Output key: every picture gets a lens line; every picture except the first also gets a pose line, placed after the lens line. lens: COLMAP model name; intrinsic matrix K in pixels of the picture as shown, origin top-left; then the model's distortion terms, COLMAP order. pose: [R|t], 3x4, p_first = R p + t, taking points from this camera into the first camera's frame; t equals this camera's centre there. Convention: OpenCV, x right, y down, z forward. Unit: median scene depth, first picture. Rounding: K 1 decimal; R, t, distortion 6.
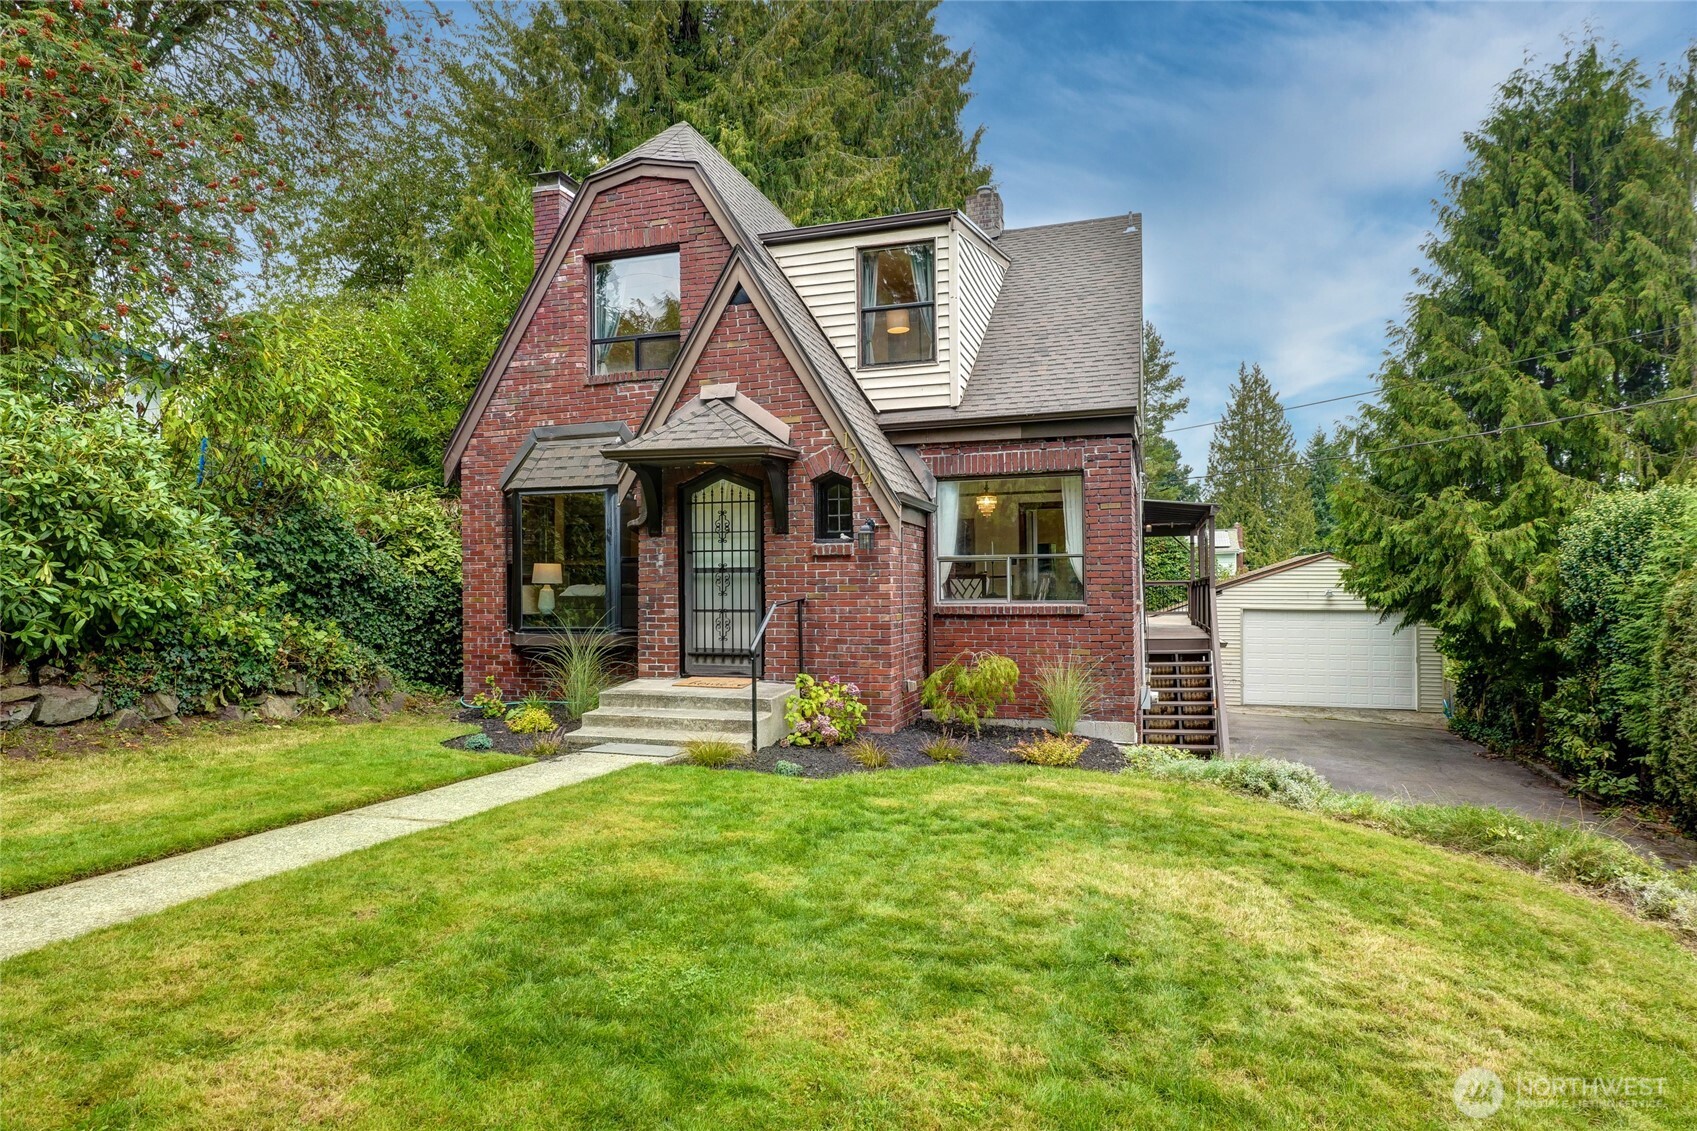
lens RADIAL K [[1007.7, 0, 847.8], [0, 1007.7, 567.1], [0, 0, 1]] dist [0.003614, -0.000387]
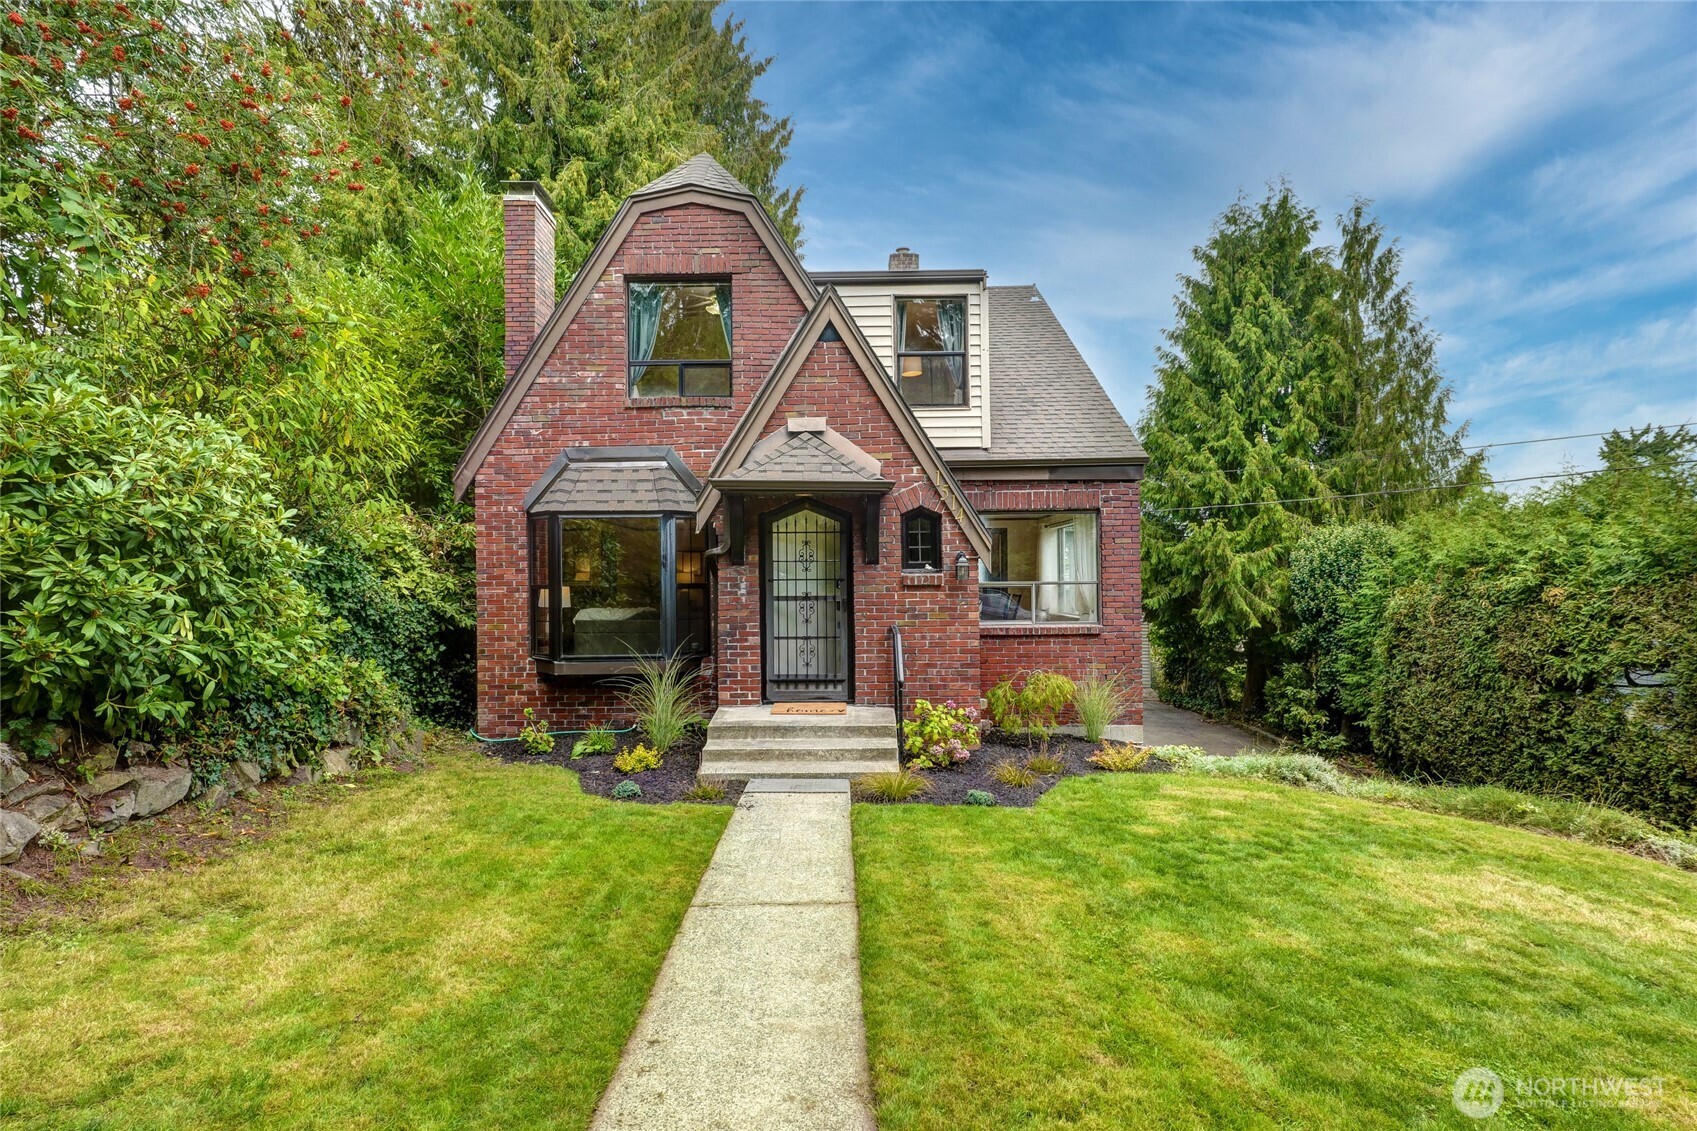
lens RADIAL K [[870.9, 0, 848.3], [0, 870.9, 569.1], [0, 0, 1]] dist [0.001475, -0.001282]
pose [[0.949608, 0.002737, 0.313429, -0.326821], [-0.004100, 0.999985, 0.003690, -0.027398], [-0.313414, -0.004789, 0.949604, 0.128225]]
